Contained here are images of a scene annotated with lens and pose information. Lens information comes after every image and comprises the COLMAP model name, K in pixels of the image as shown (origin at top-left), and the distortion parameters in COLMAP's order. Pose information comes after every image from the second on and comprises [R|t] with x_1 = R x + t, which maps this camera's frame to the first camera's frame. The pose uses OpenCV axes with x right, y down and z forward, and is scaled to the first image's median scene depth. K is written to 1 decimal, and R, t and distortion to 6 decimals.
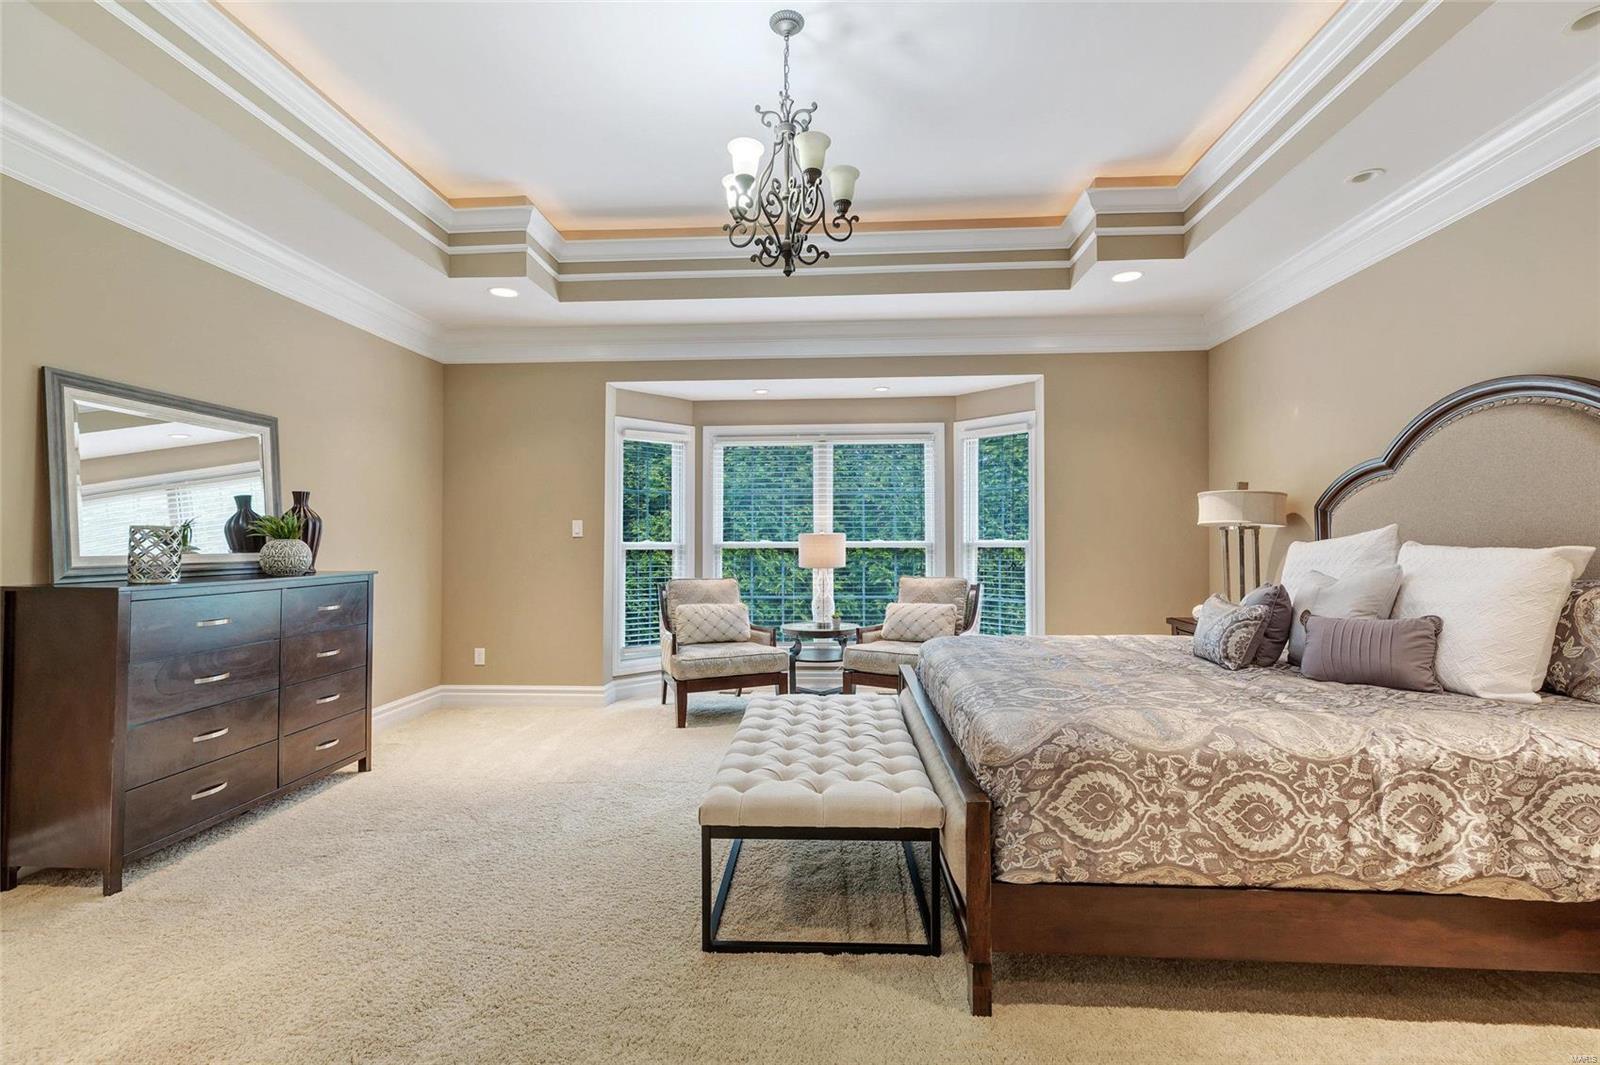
lens RADIAL K [[729.0, 0, 800.4], [0, 729.0, 529.0], [0, 0, 1]] dist [-0.000693, 0.000020]
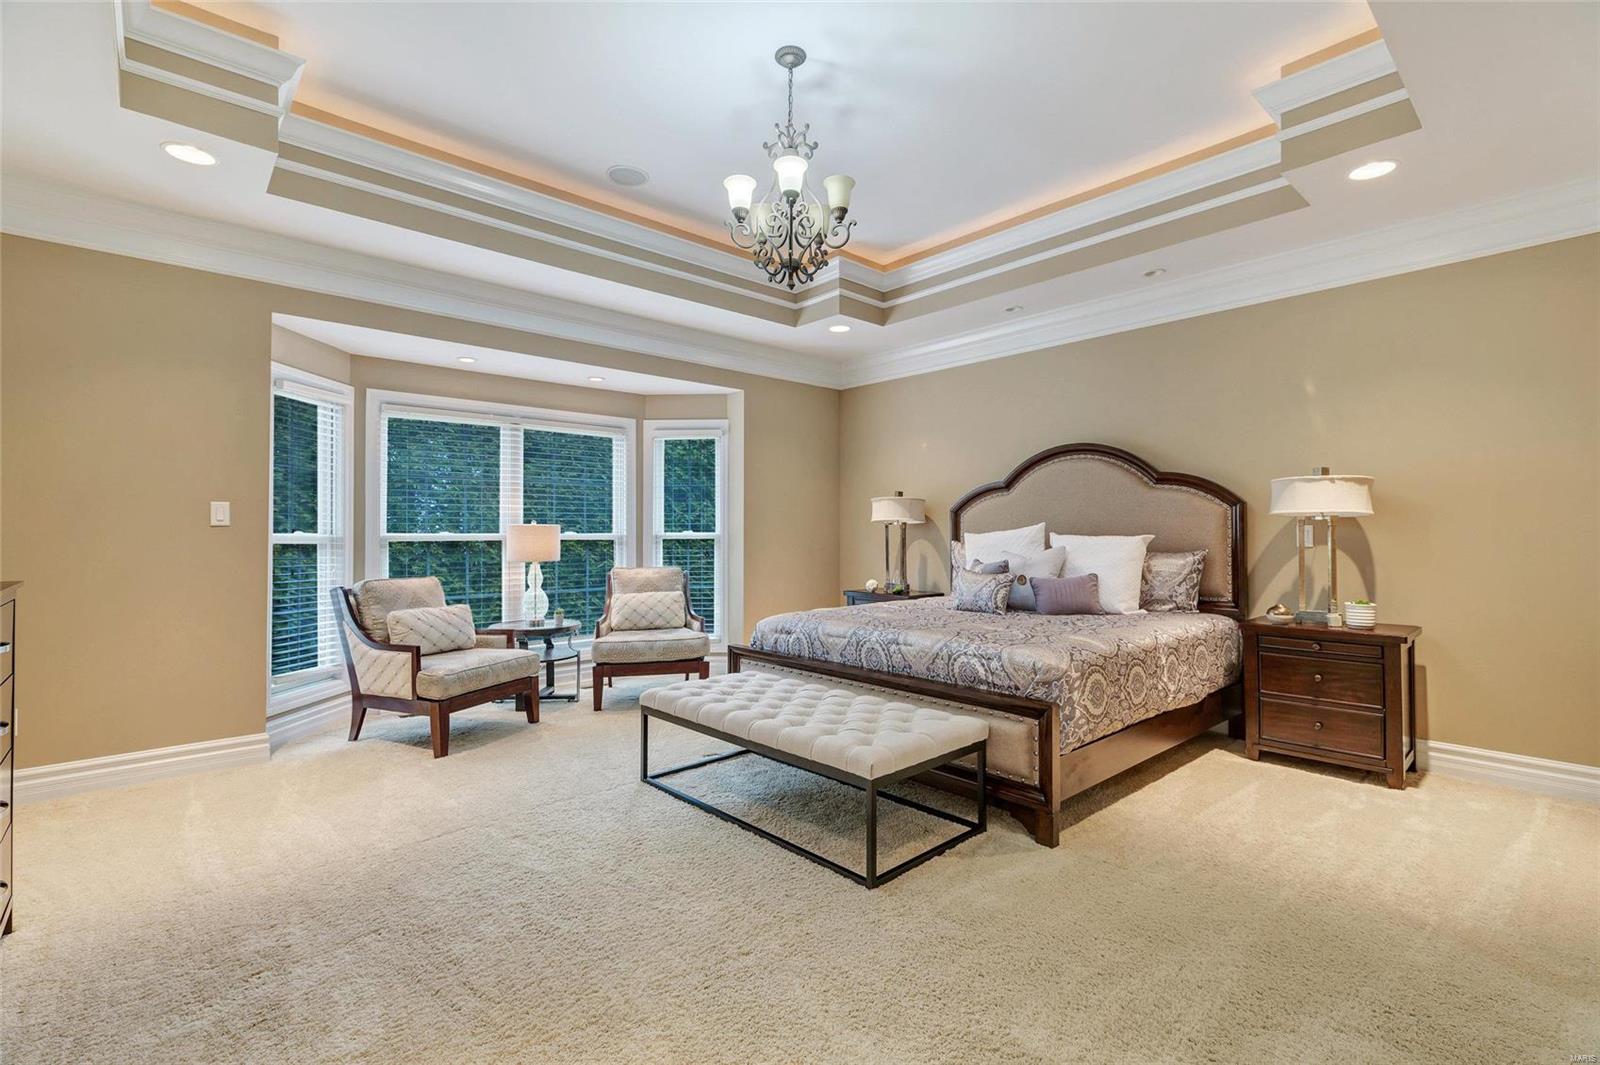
lens RADIAL K [[723.7, 0, 803.5], [0, 723.7, 531.5], [0, 0, 1]] dist [0.000643, -0.000092]
pose [[0.696022, 0.003847, 0.718011, -0.494665], [-0.012553, 0.999898, 0.006811, 0.005596], [-0.717911, -0.013753, 0.695999, 0.140919]]
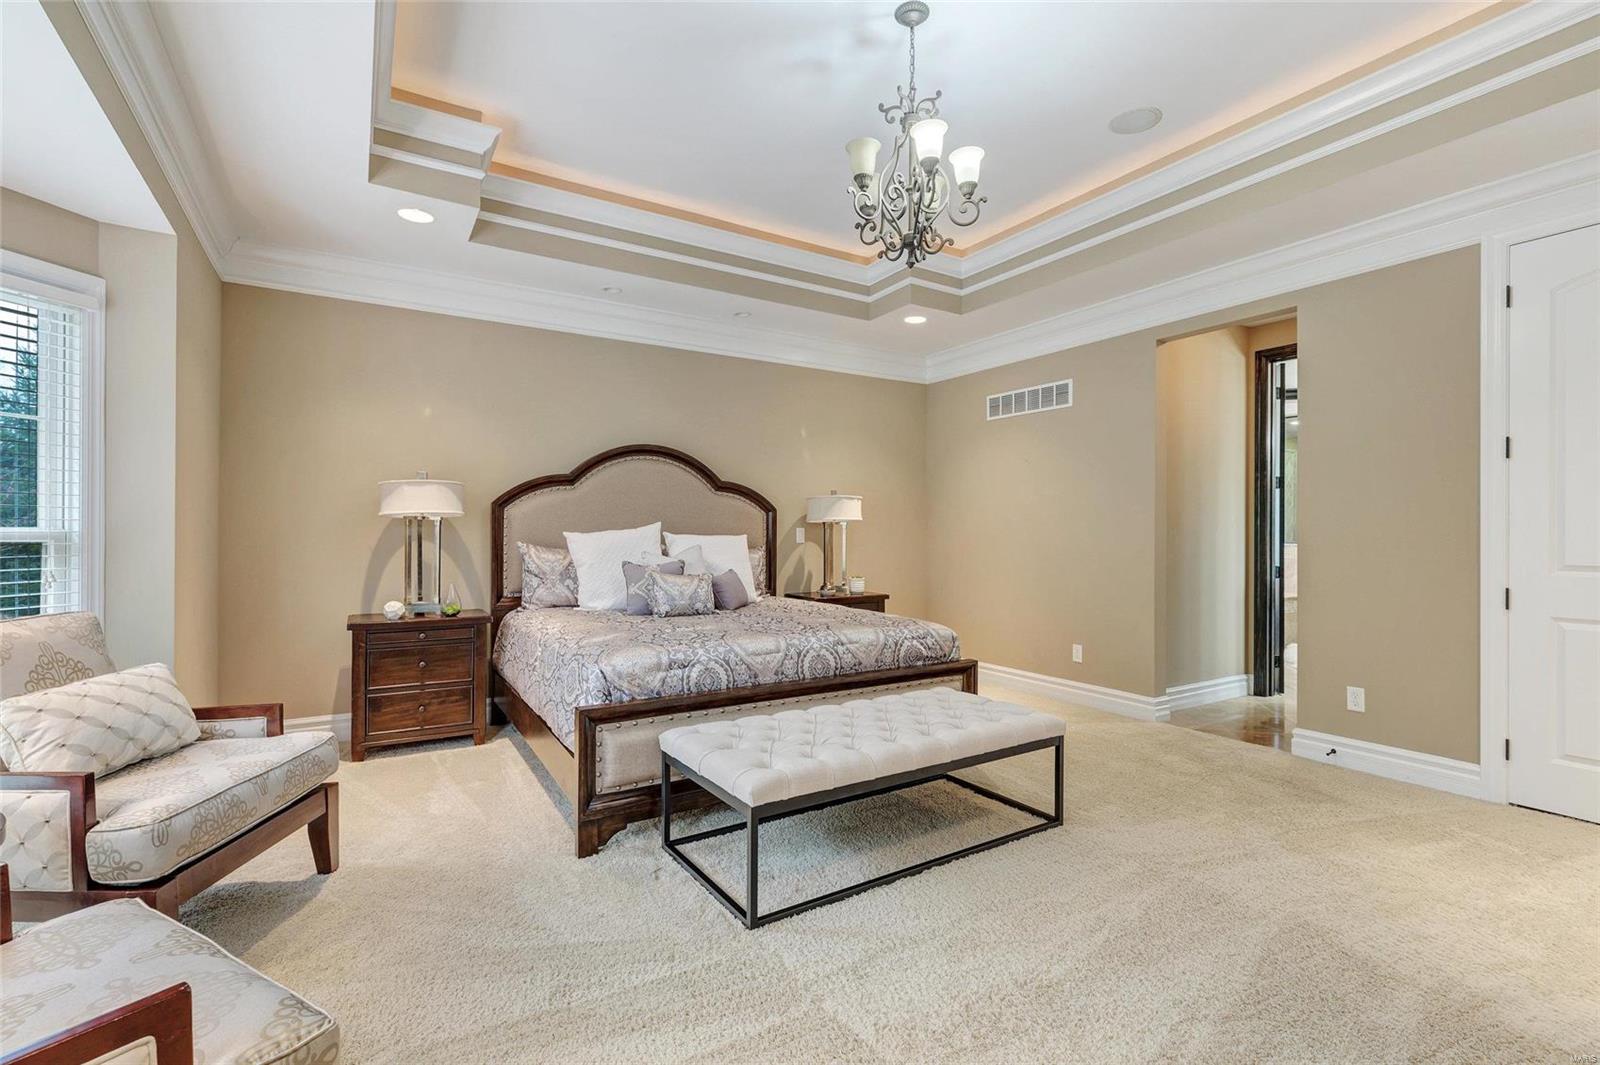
lens RADIAL K [[717.2, 0, 807.0], [0, 717.2, 545.5], [0, 0, 1]] dist [-0.032282, 0.000133]
pose [[-0.582718, -0.009833, 0.812615, -0.458059], [-0.014152, 0.999898, 0.001951, 0.024799], [-0.812551, -0.010363, -0.582798, 1.051926]]
